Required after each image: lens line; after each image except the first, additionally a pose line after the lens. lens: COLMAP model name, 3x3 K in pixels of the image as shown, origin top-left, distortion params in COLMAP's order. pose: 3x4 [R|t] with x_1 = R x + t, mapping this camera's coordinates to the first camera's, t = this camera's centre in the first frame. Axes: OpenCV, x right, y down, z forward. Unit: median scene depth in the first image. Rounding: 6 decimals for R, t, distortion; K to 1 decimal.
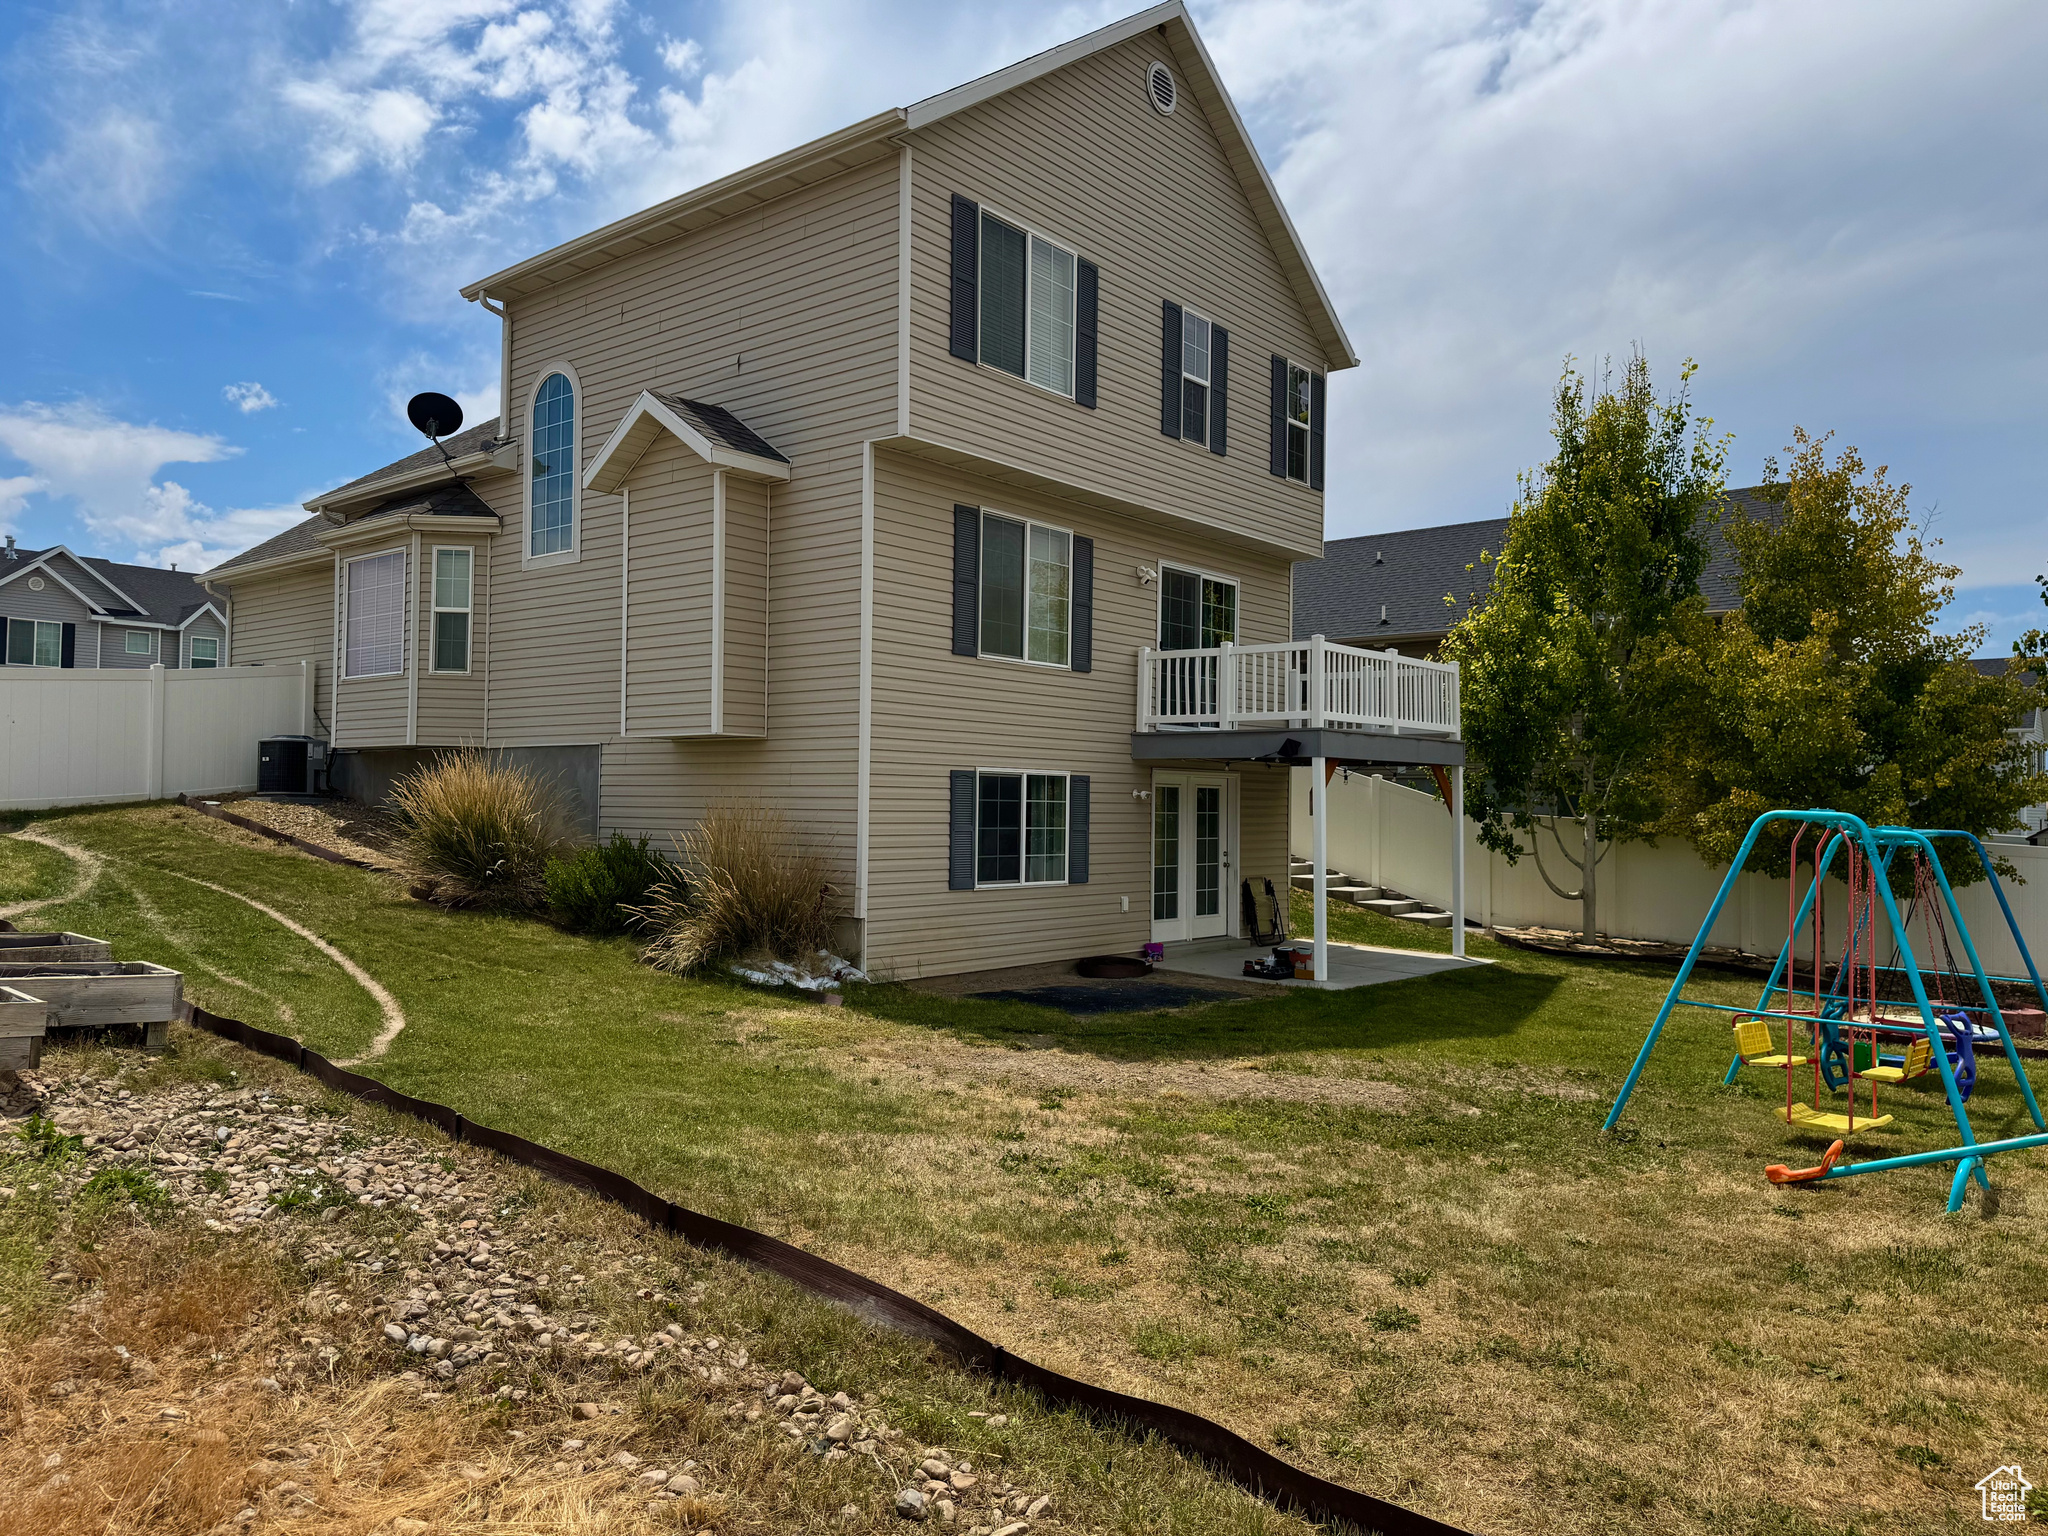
lens RADIAL K [[1439.1, 0, 1029.5], [0, 1439.1, 765.8], [0, 0, 1]] dist [0.099516, -0.143937]
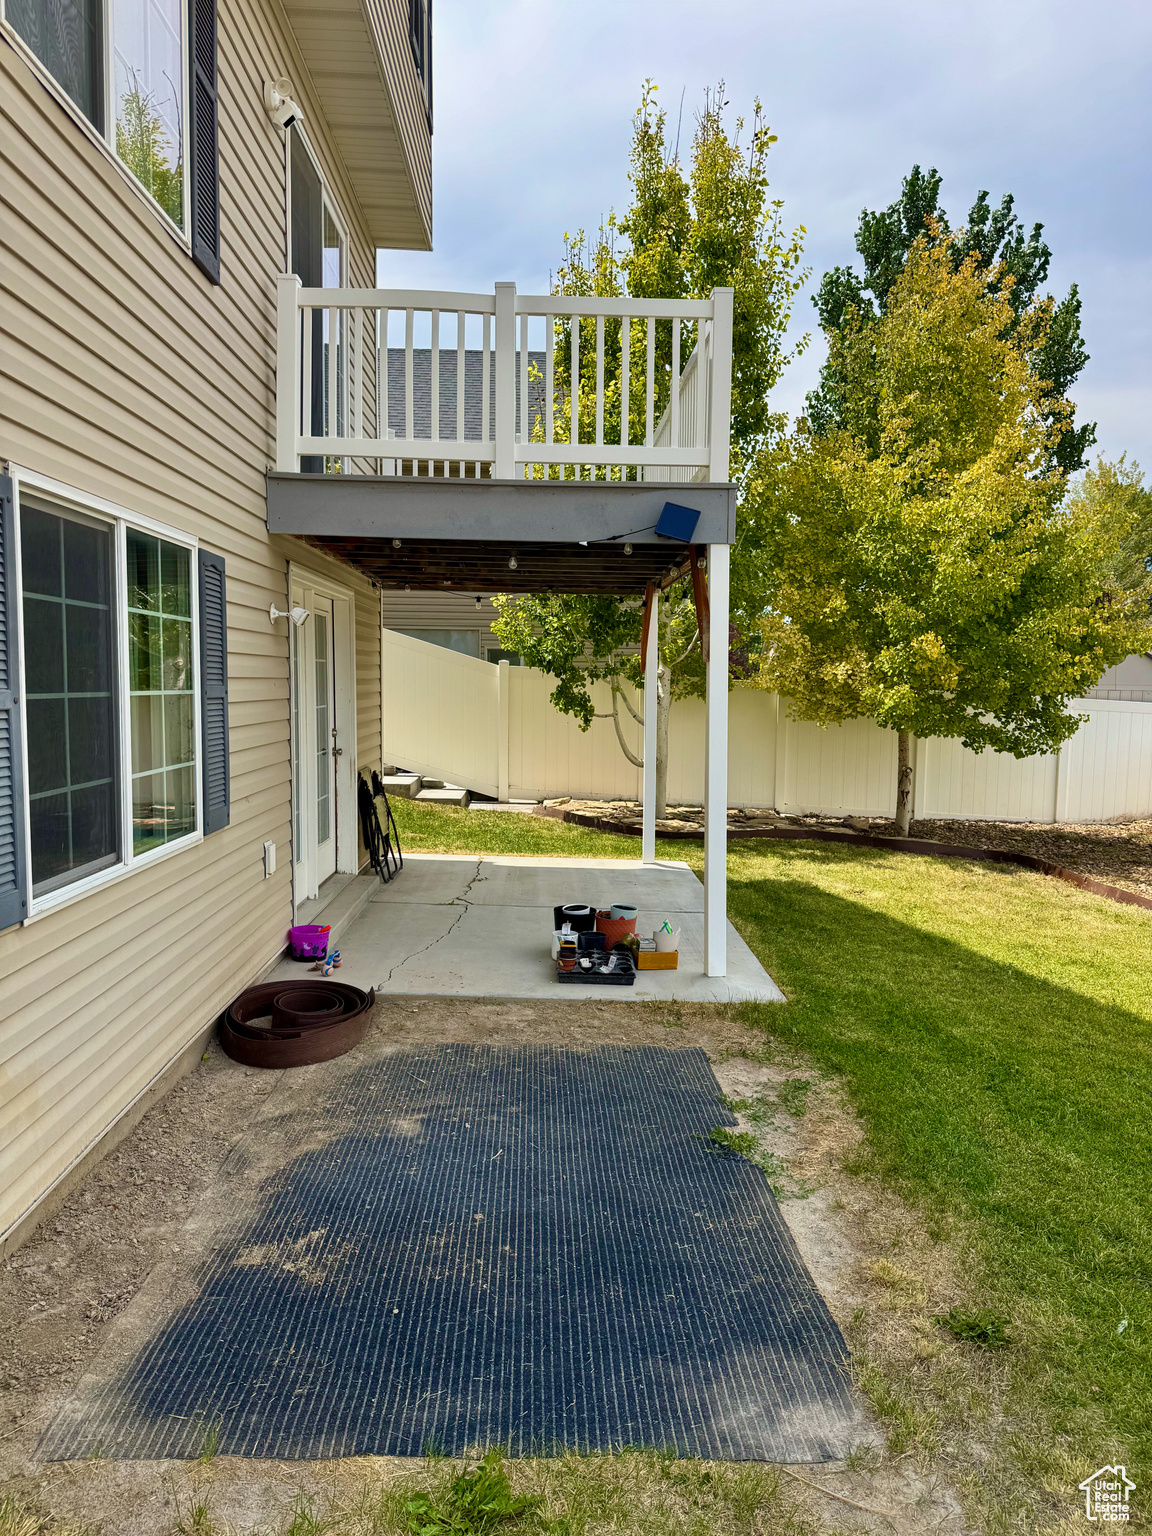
lens RADIAL K [[1079.3, 0, 579.4], [0, 1079.3, 759.9], [0, 0, 1]] dist [0.099516, -0.143937]
pose [[0.750989, -0.048183, 0.658555, -0.090850], [-0.027431, 0.994197, 0.104021, 0.030649], [-0.659745, -0.096183, 0.745309, 0.753273]]
